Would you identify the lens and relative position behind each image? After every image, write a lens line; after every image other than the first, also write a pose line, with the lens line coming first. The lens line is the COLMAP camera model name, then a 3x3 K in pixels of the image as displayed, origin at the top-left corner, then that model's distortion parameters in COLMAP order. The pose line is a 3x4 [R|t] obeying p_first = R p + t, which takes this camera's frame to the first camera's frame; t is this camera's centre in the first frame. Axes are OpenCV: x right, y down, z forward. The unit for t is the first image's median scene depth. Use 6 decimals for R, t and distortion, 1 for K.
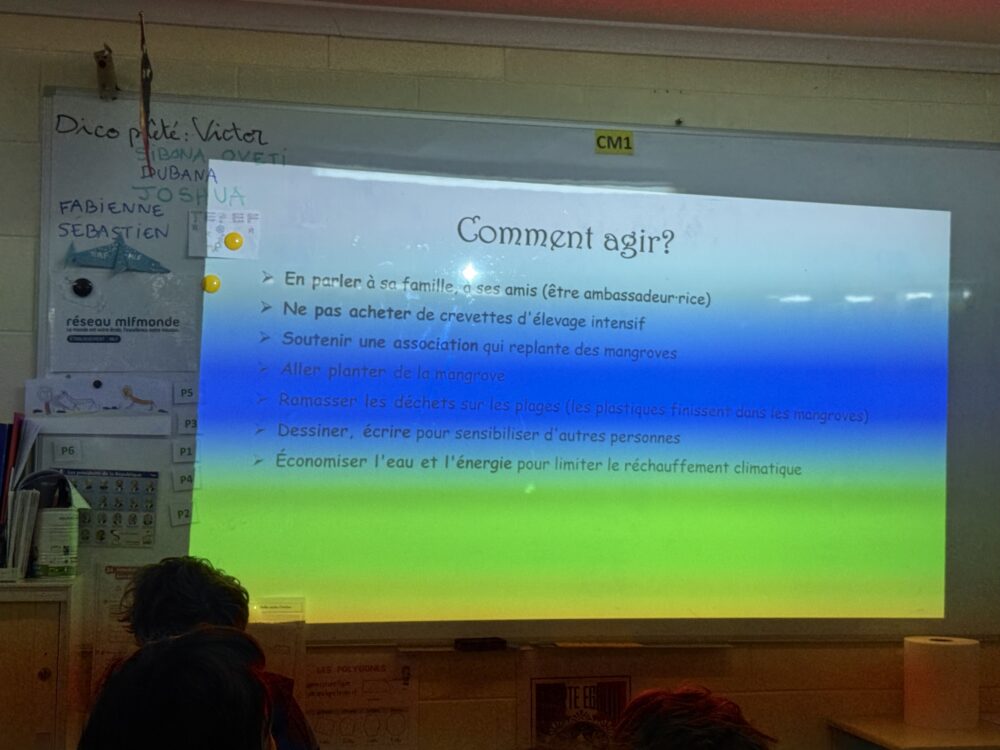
lens RADIAL K [[1572.2, 0, 503.6], [0, 1572.2, 385.0], [0, 0, 1]] dist [0.135361, 0.000000]
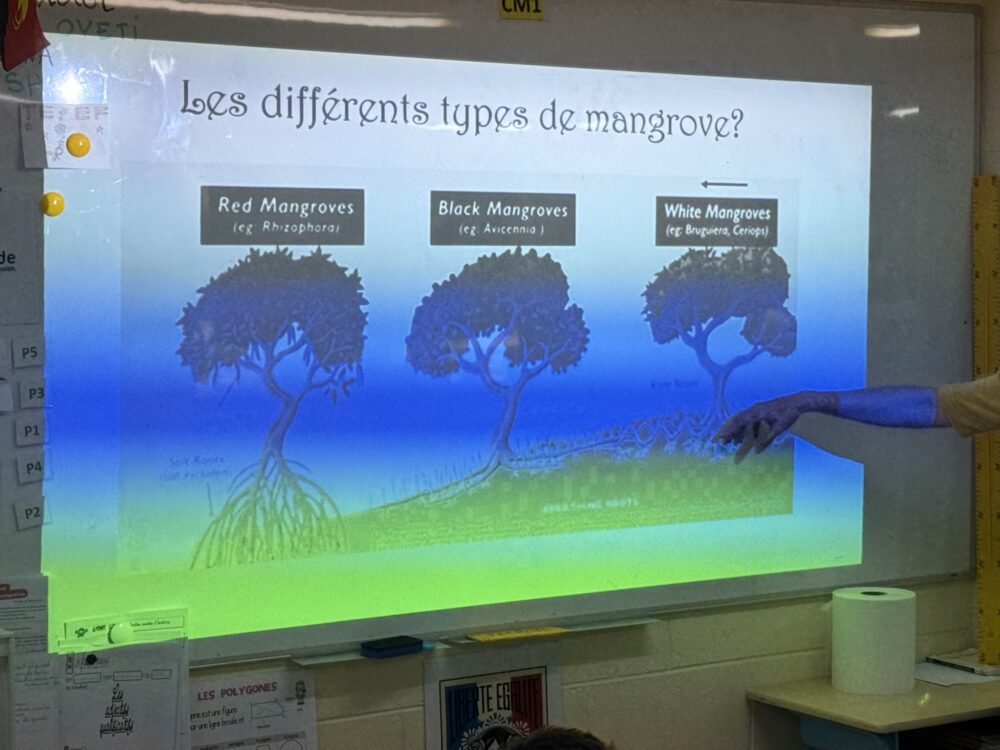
lens RADIAL K [[2353.6, 0, 530.8], [0, 2353.6, 404.5], [0, 0, 1]] dist [0.120910, 0.000000]
pose [[0.933864, -0.044263, 0.354877, -0.369560], [-0.002413, 0.991508, 0.130020, -0.114298], [-0.357619, -0.122278, 0.925828, -0.120084]]
